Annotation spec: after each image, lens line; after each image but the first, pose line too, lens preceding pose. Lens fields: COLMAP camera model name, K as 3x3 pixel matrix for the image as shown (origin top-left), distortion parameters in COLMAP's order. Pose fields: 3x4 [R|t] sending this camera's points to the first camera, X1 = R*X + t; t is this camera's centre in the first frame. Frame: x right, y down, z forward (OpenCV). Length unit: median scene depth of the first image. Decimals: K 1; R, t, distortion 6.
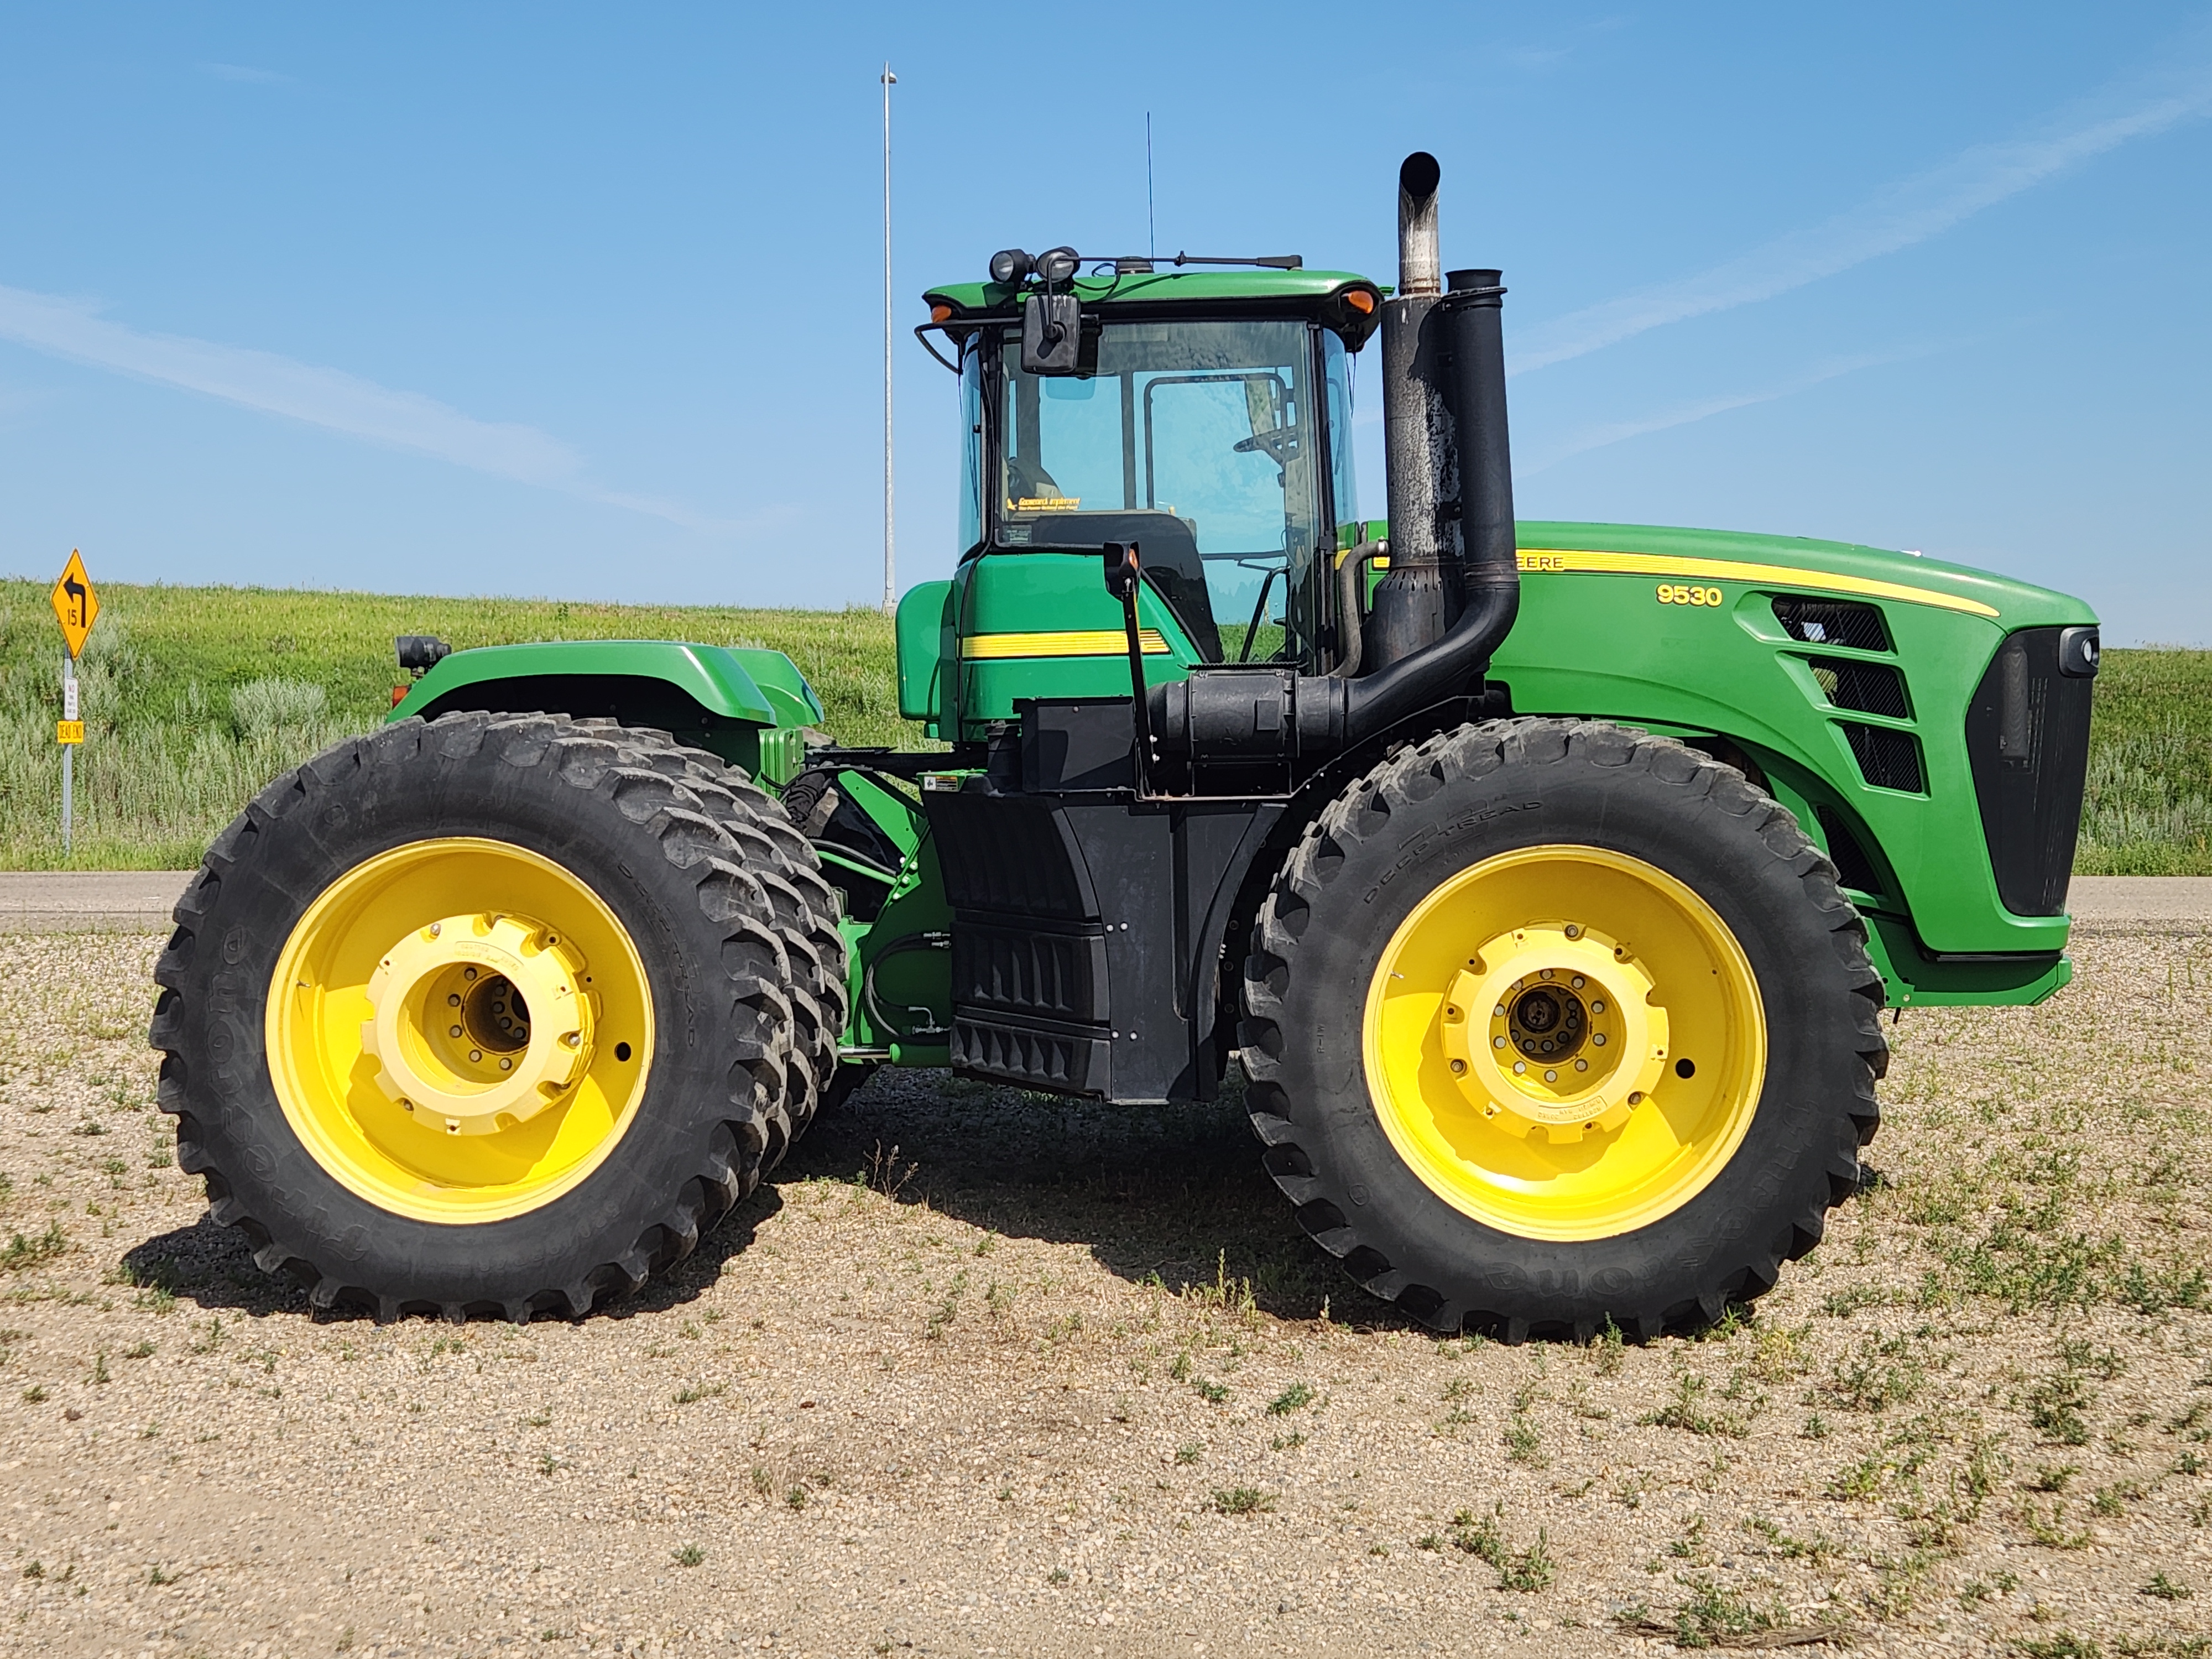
lens RADIAL K [[2826.5, 0, 1111.2], [0, 2826.5, 758.8], [0, 0, 1]] dist [0.152737, -0.444176]
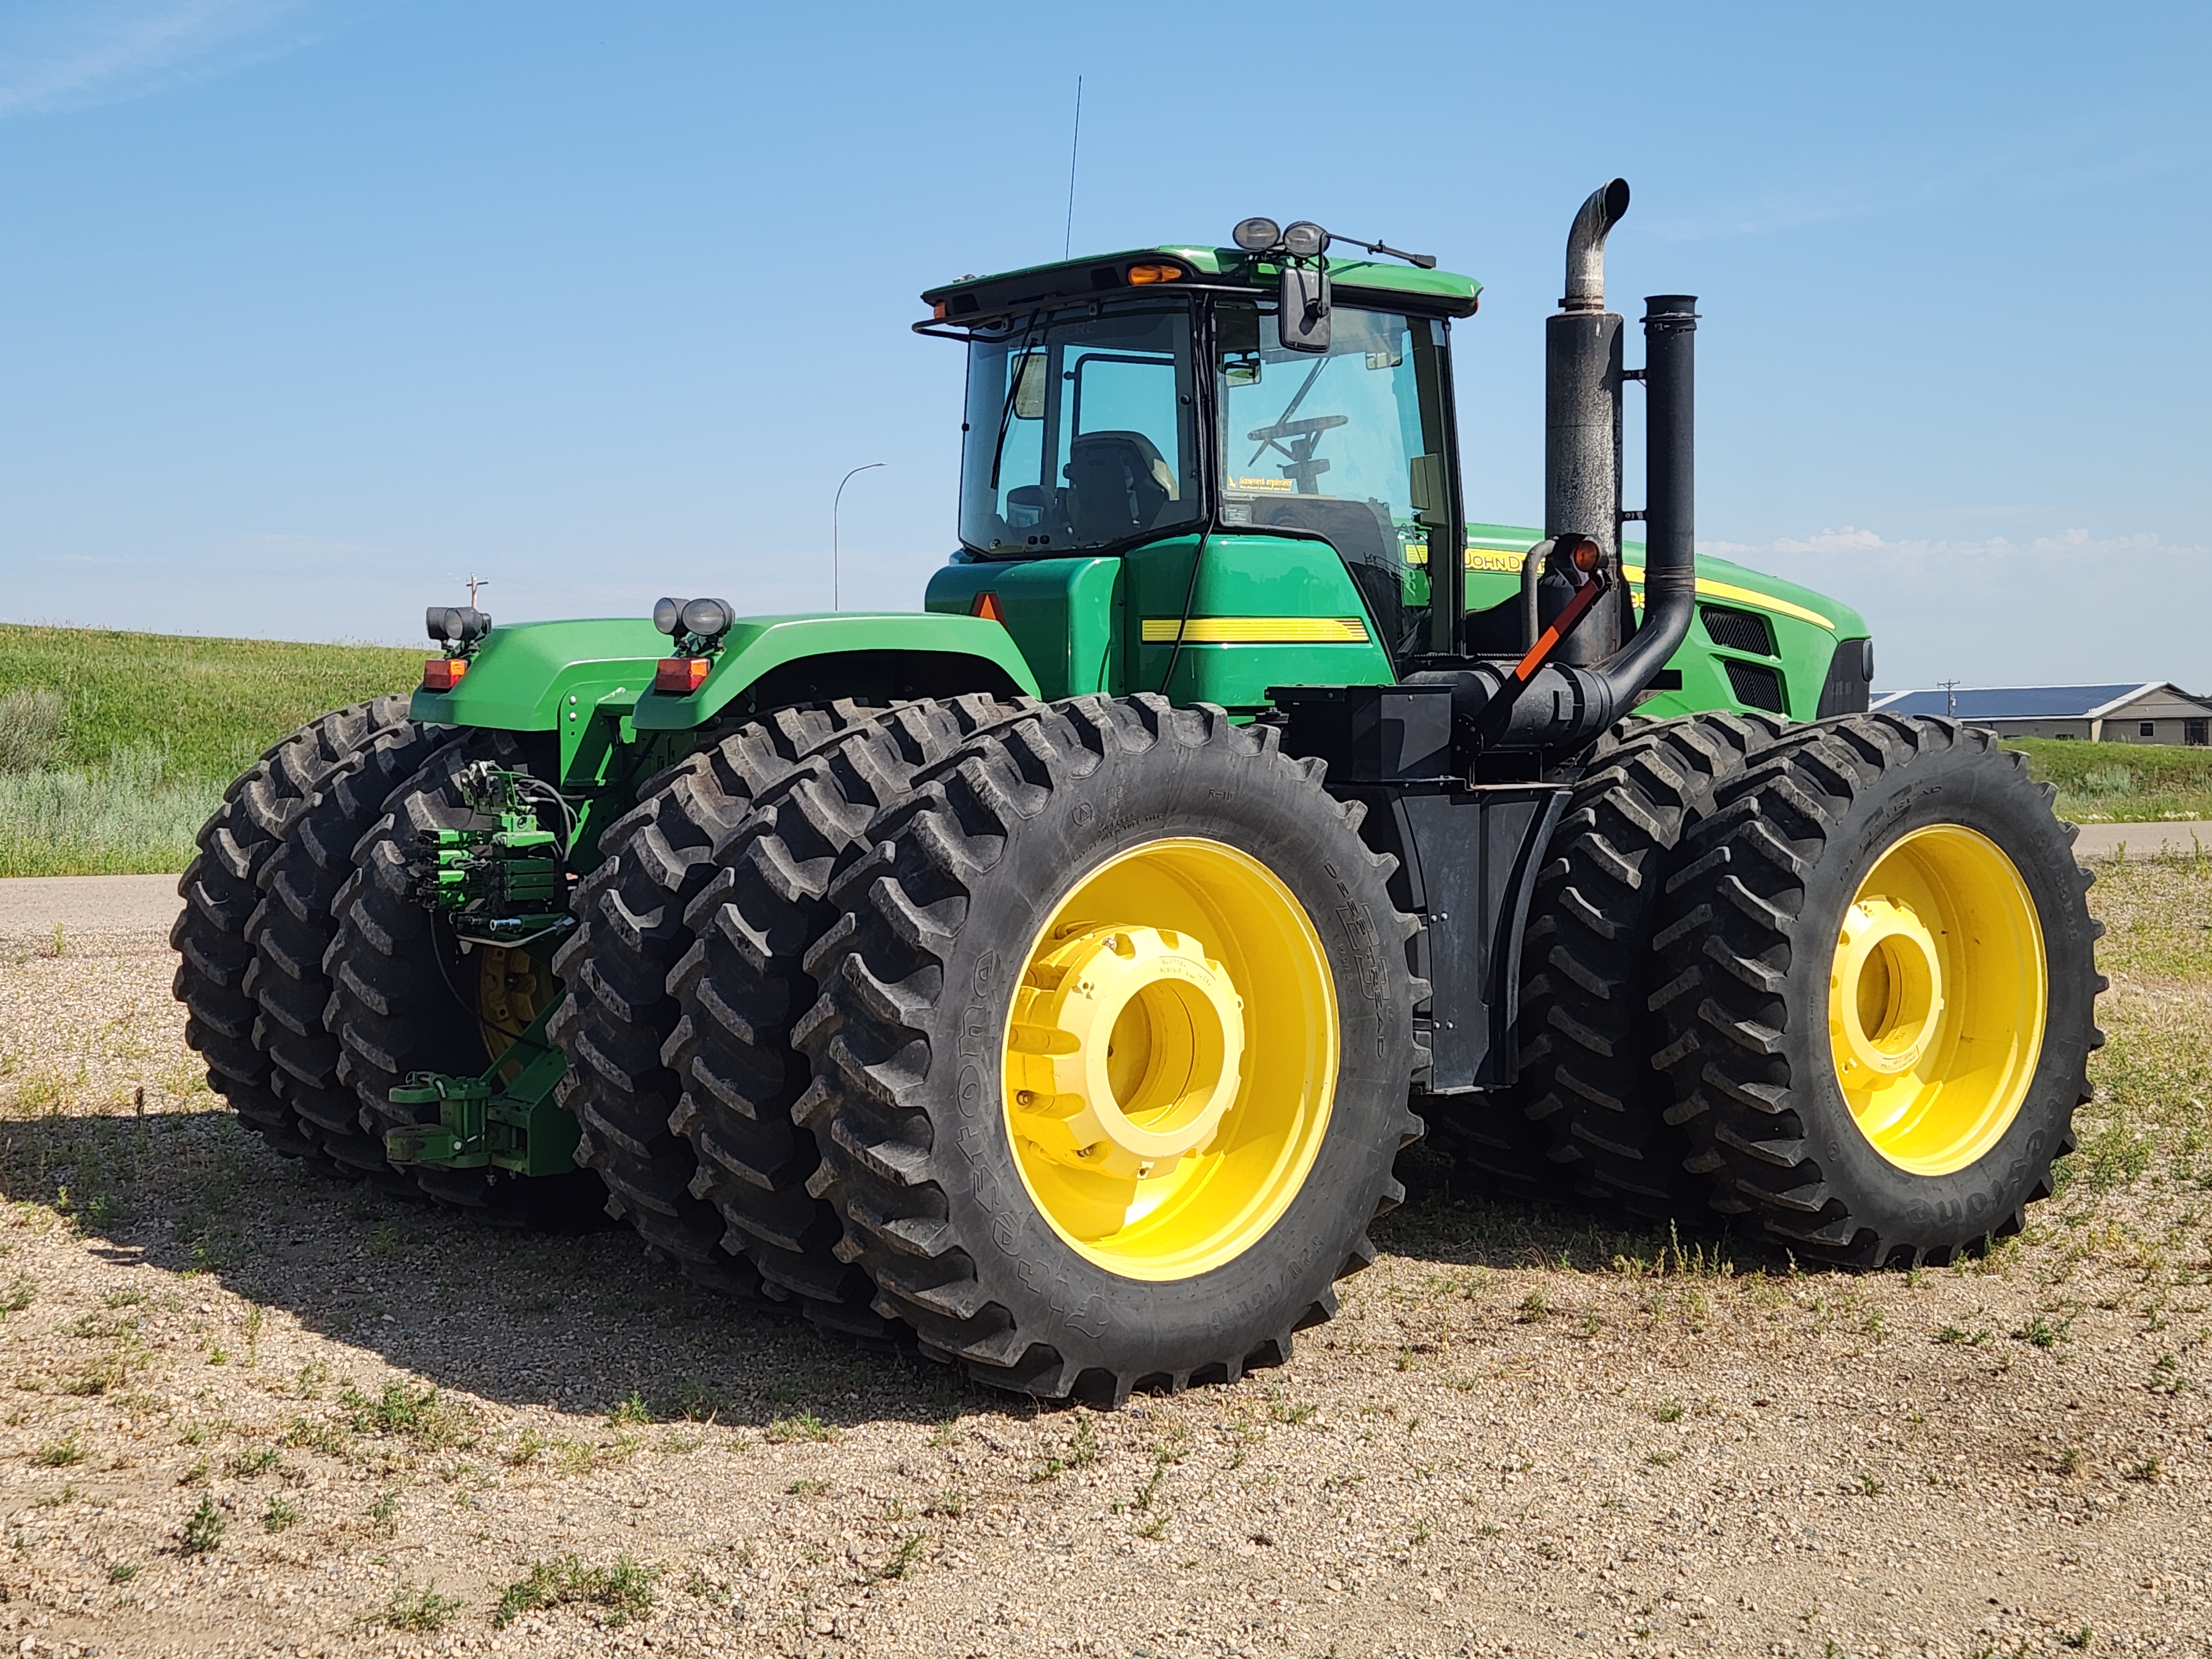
lens RADIAL K [[2826.5, 0, 1111.2], [0, 2826.5, 758.8], [0, 0, 1]] dist [0.152737, -0.444176]
pose [[0.747532, -0.002267, 0.664221, -0.822540], [0.000185, 0.999995, 0.003205, 0.000700], [-0.664225, -0.002273, 0.747529, 0.363901]]
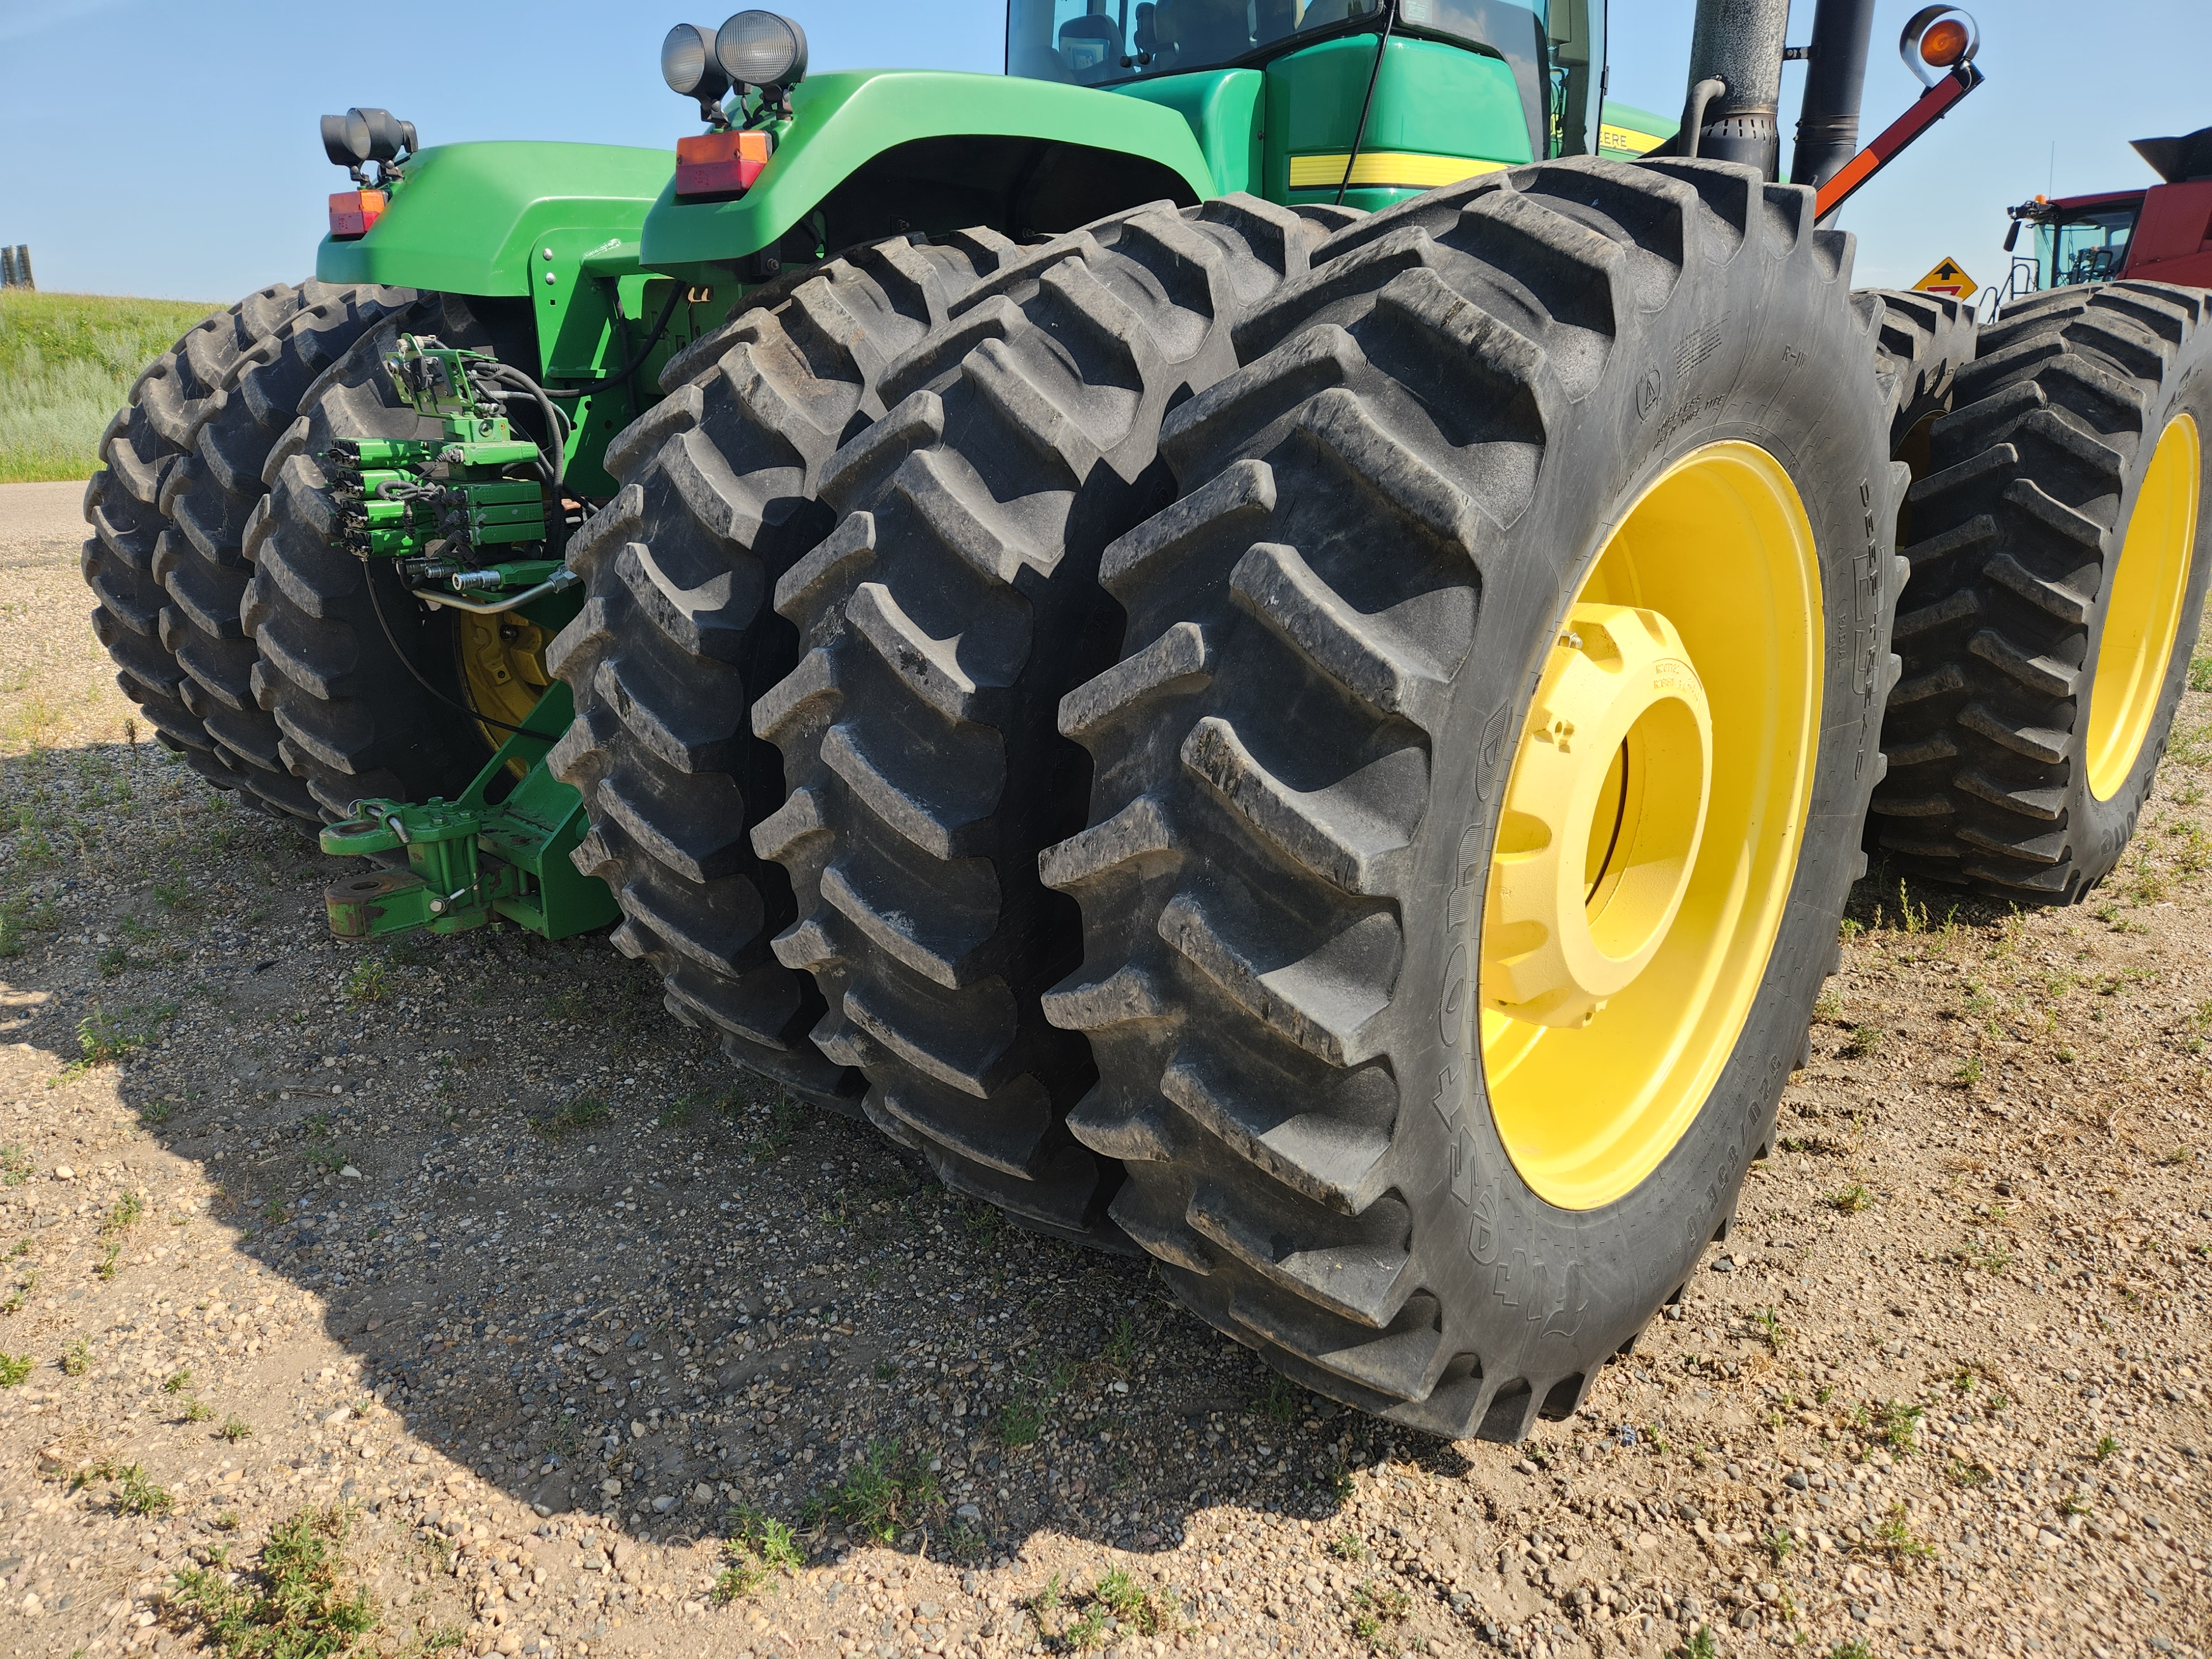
lens RADIAL K [[1518.6, 0, 1109.6], [0, 1518.6, 799.8], [0, 0, 1]] dist [0.077725, -0.072710]
pose [[0.653408, -0.199368, 0.730281, -0.489916], [0.006233, 0.966081, 0.258164, 0.018715], [-0.756980, -0.164134, 0.632488, 0.908568]]
